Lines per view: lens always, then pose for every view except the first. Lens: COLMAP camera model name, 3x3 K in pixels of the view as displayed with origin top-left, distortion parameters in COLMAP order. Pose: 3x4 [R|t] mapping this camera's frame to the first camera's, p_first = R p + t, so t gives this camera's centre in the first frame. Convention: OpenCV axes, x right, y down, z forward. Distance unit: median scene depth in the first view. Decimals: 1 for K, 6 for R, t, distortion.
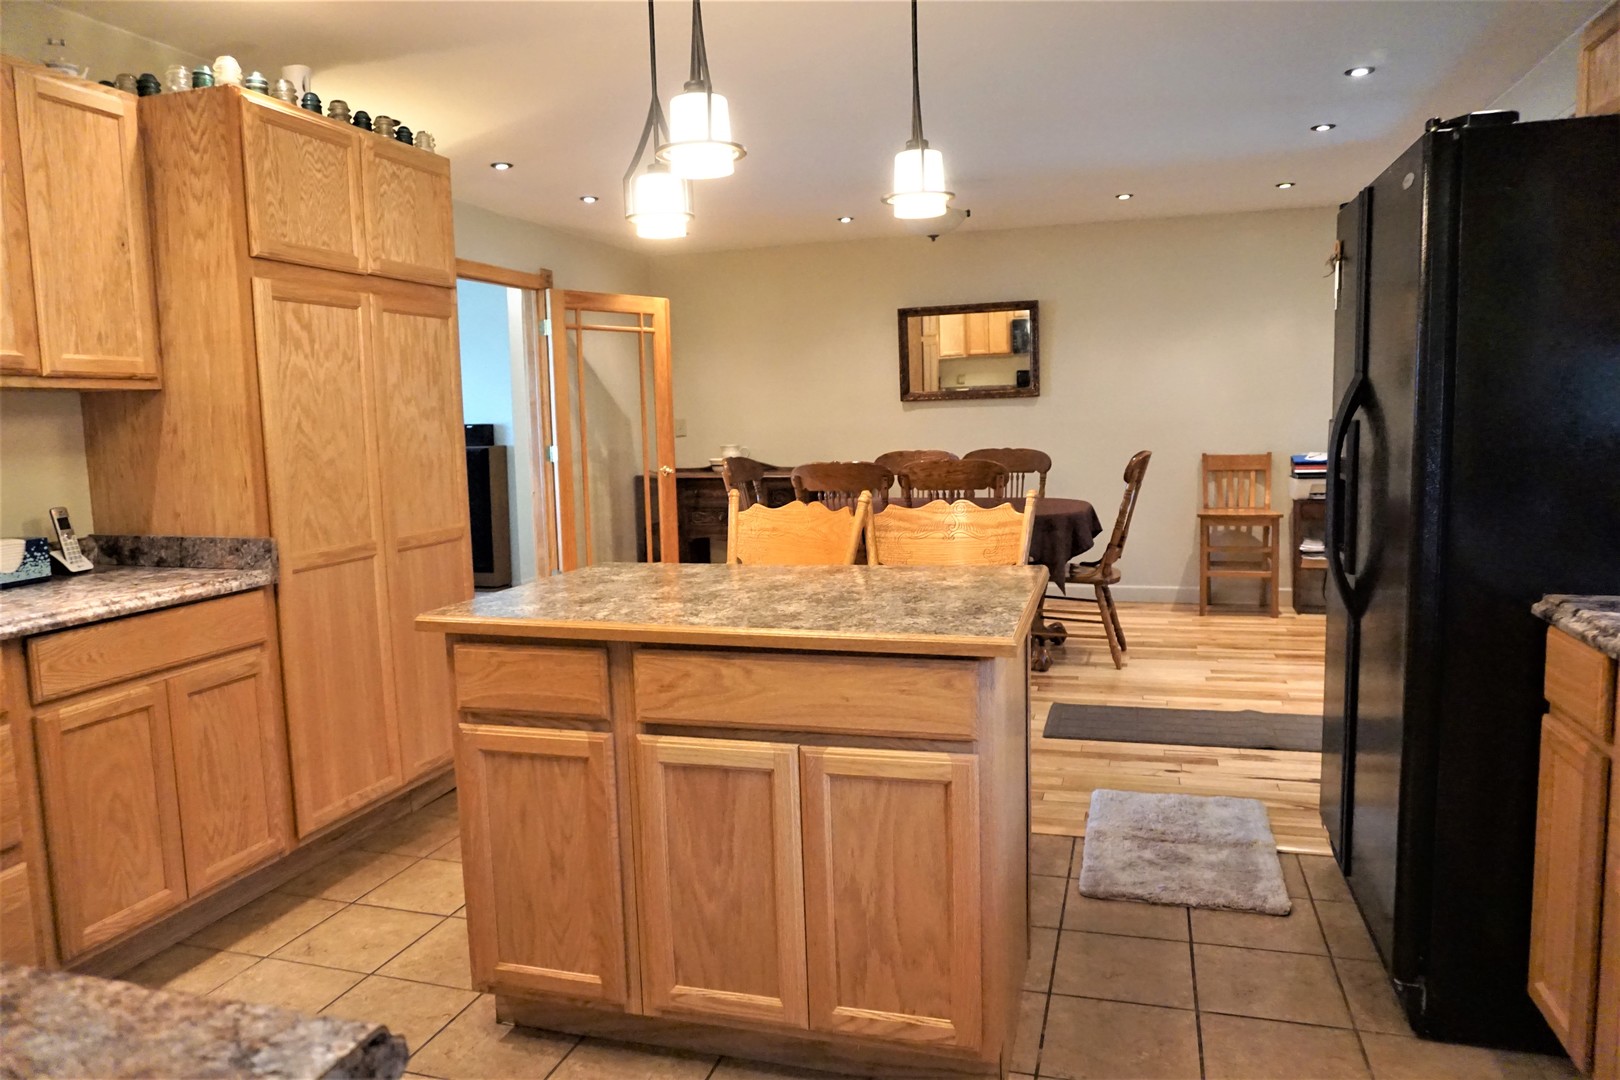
lens RADIAL K [[1069.4, 0, 800.9], [0, 1069.4, 537.8], [0, 0, 1]] dist [-0.051389, 0.036582]
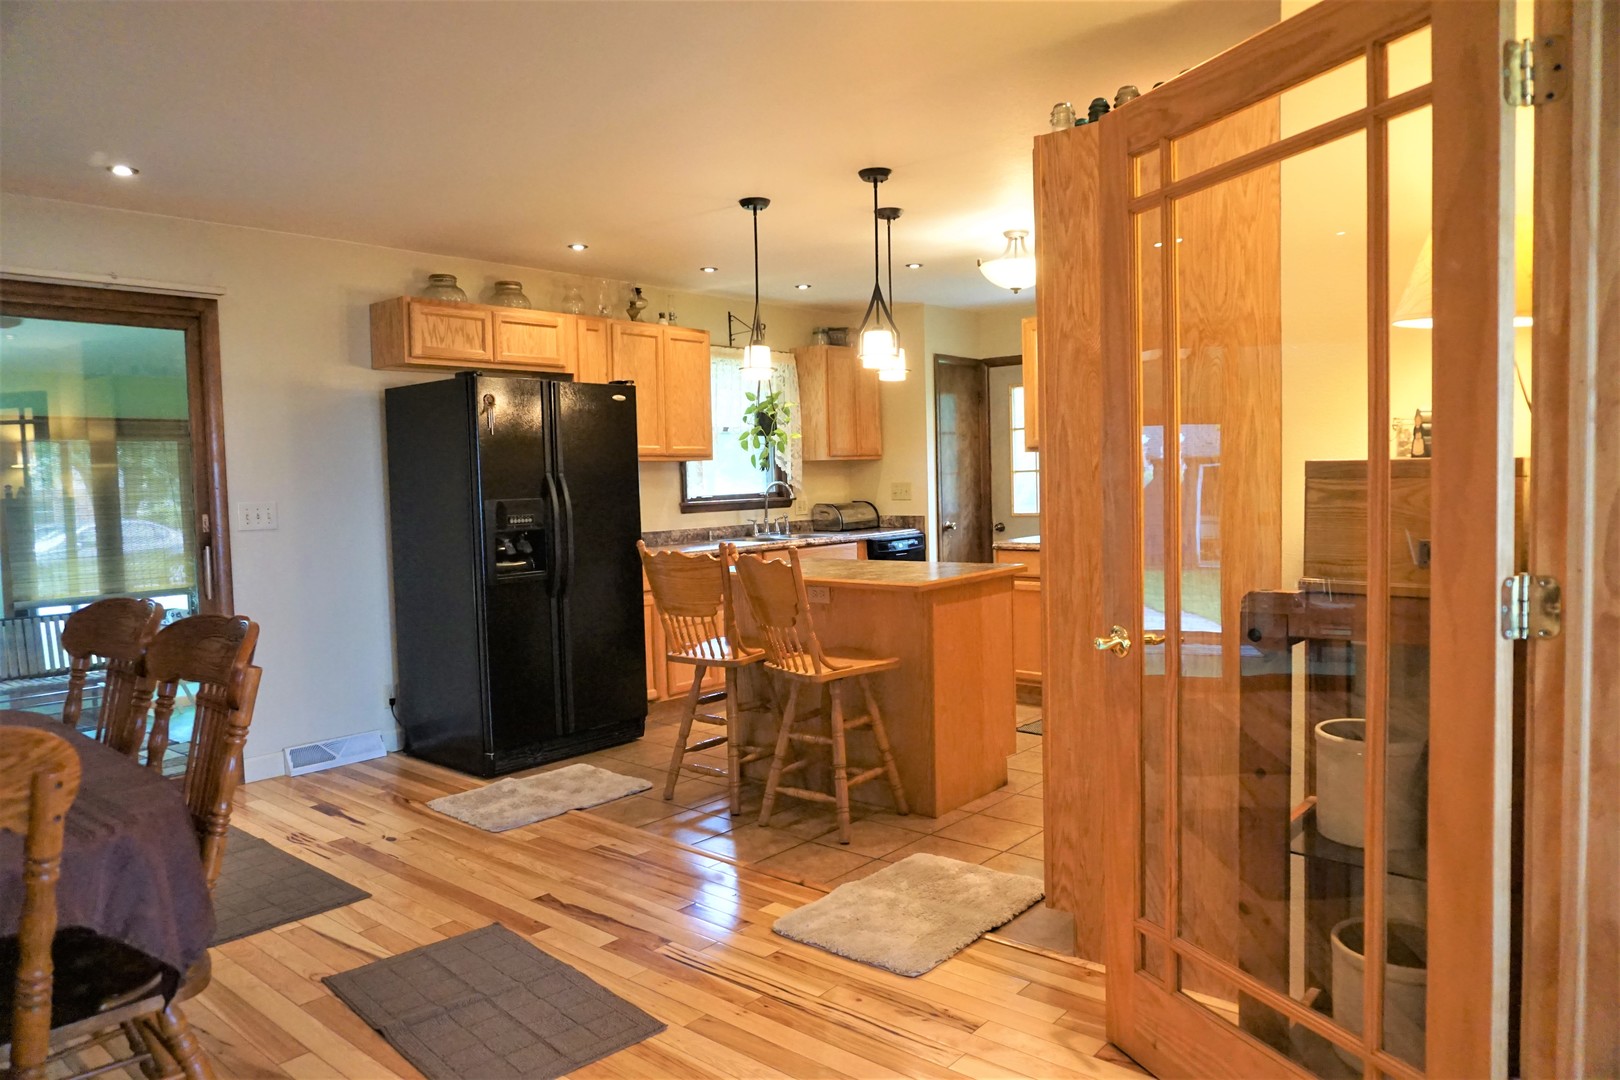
lens RADIAL K [[1075.5, 0, 809.4], [0, 1075.5, 538.0], [0, 0, 1]] dist [-0.050270, 0.032260]
pose [[-0.919514, 0.034633, 0.391528, -0.571442], [0.100919, 0.983520, 0.150013, -0.239835], [-0.379880, 0.177452, -0.907856, 2.150722]]
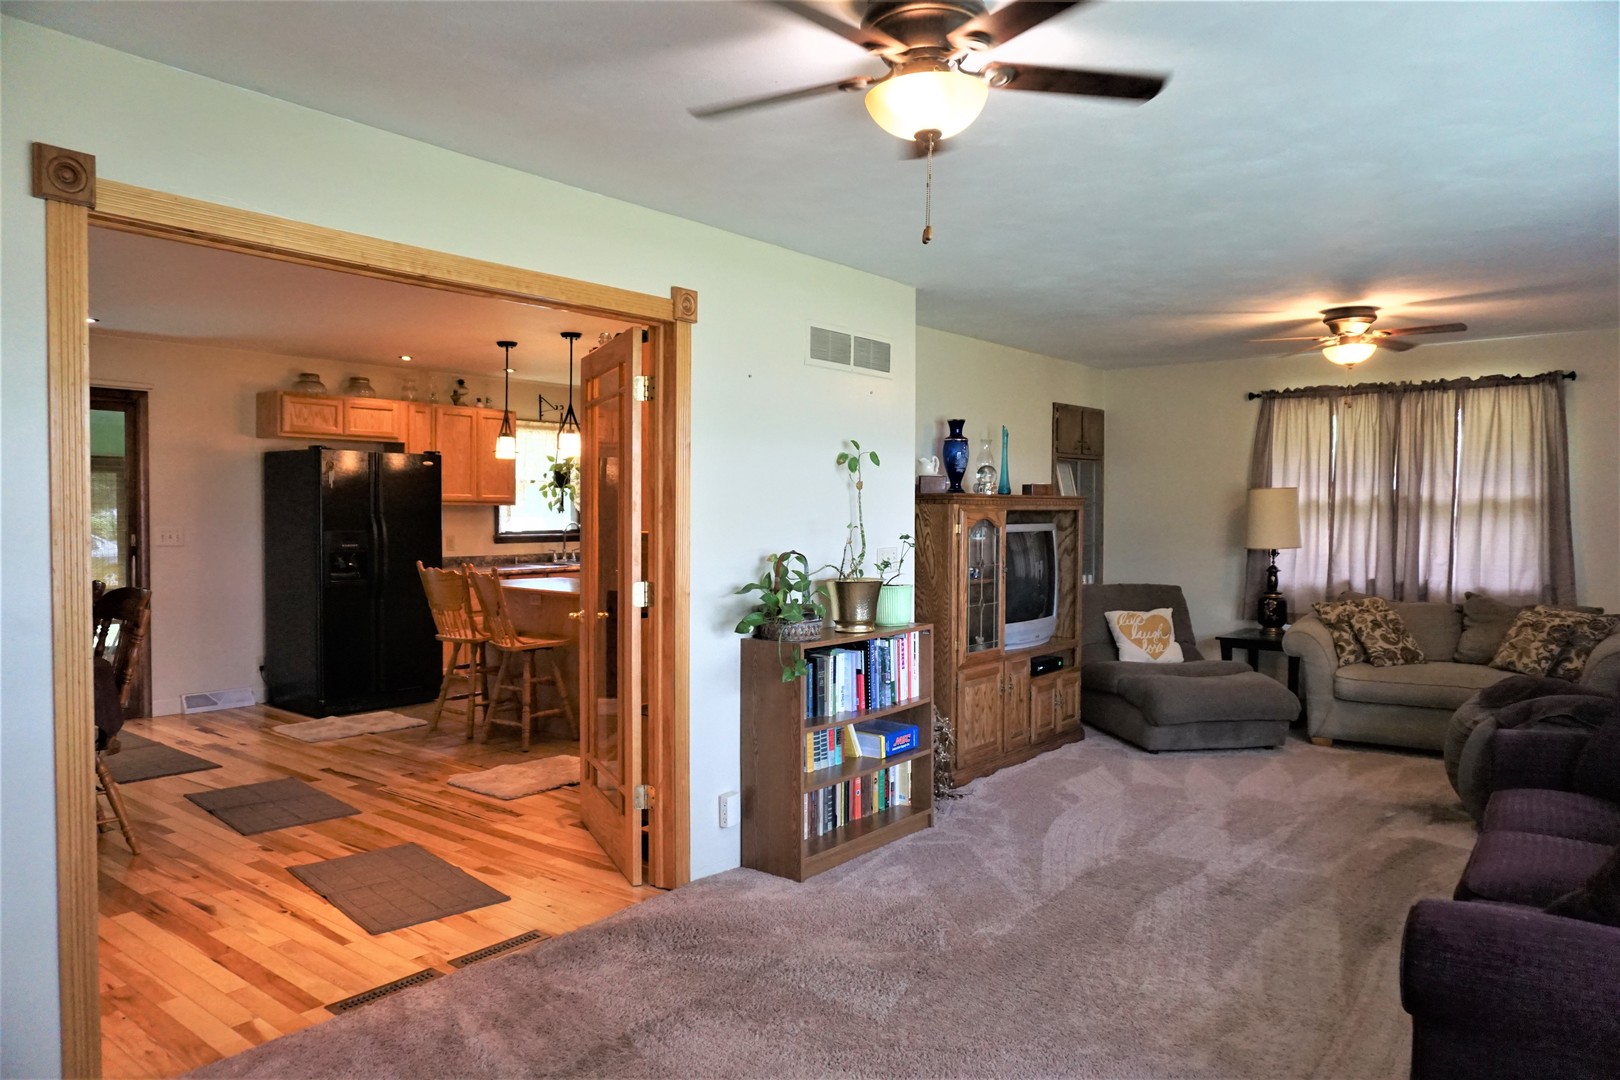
lens RADIAL K [[1086.7, 0, 808.8], [0, 1086.7, 544.0], [0, 0, 1]] dist [-0.049156, 0.040909]
pose [[-0.935132, 0.014538, 0.354001, -1.347404], [0.064454, 0.989466, 0.129629, -0.317177], [-0.348387, 0.144037, -0.926218, 2.720025]]
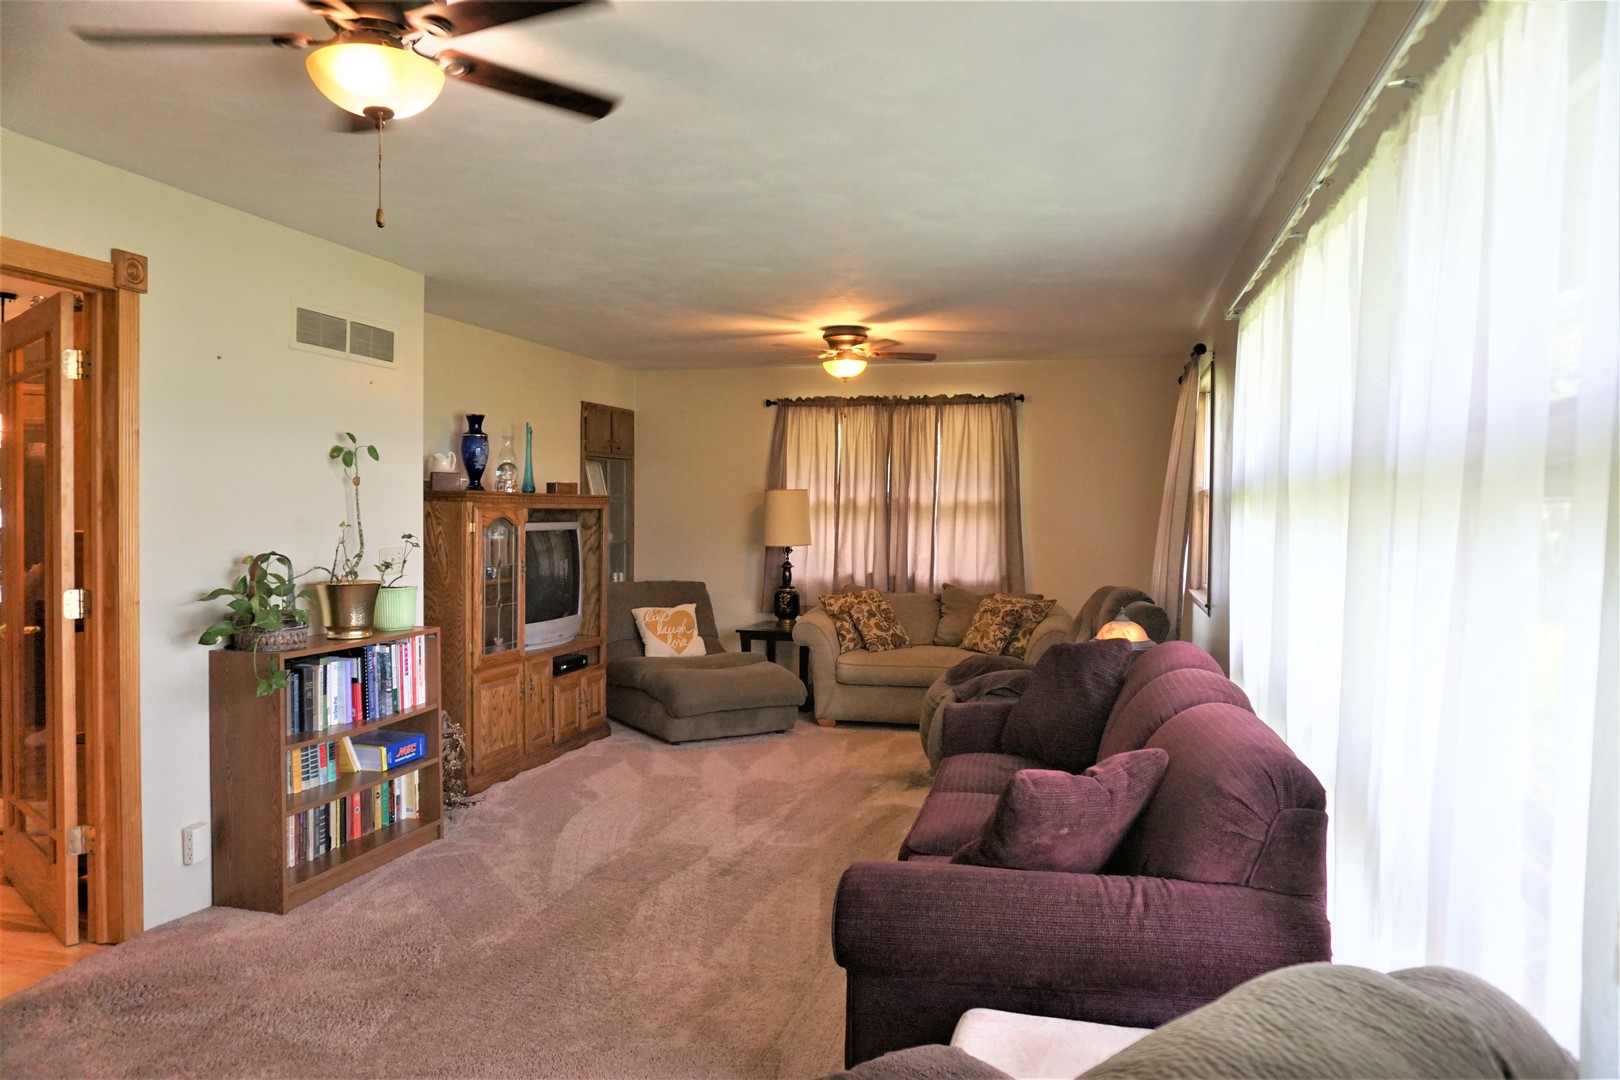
lens RADIAL K [[1086.7, 0, 808.8], [0, 1086.7, 544.0], [0, 0, 1]] dist [-0.049156, 0.040909]
pose [[-0.999009, 0.018065, -0.040666, -1.410310], [0.011872, 0.988966, 0.147664, -0.316852], [0.042885, 0.147035, -0.988201, 2.706931]]
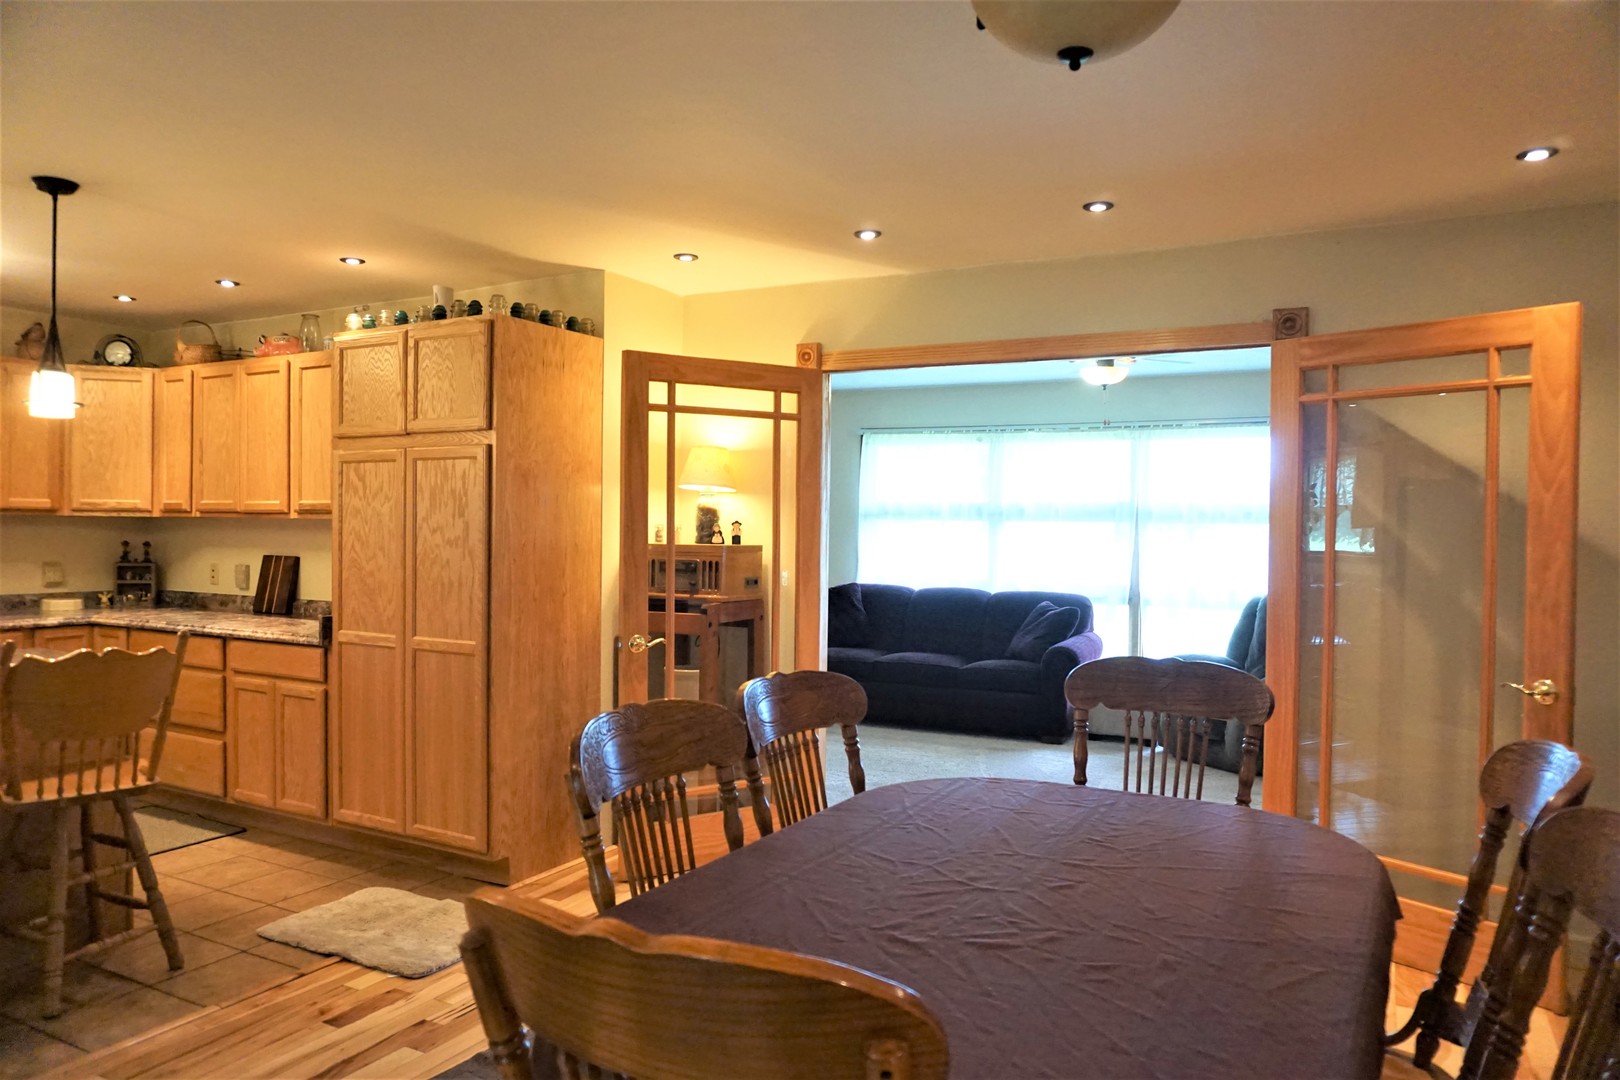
lens RADIAL K [[1075.5, 0, 809.4], [0, 1075.5, 538.0], [0, 0, 1]] dist [-0.050270, 0.032260]
pose [[-0.180167, 0.039111, -0.982858, 0.842194], [-0.118270, 0.991099, 0.061119, -0.274001], [0.976500, 0.127255, -0.173938, 1.817493]]
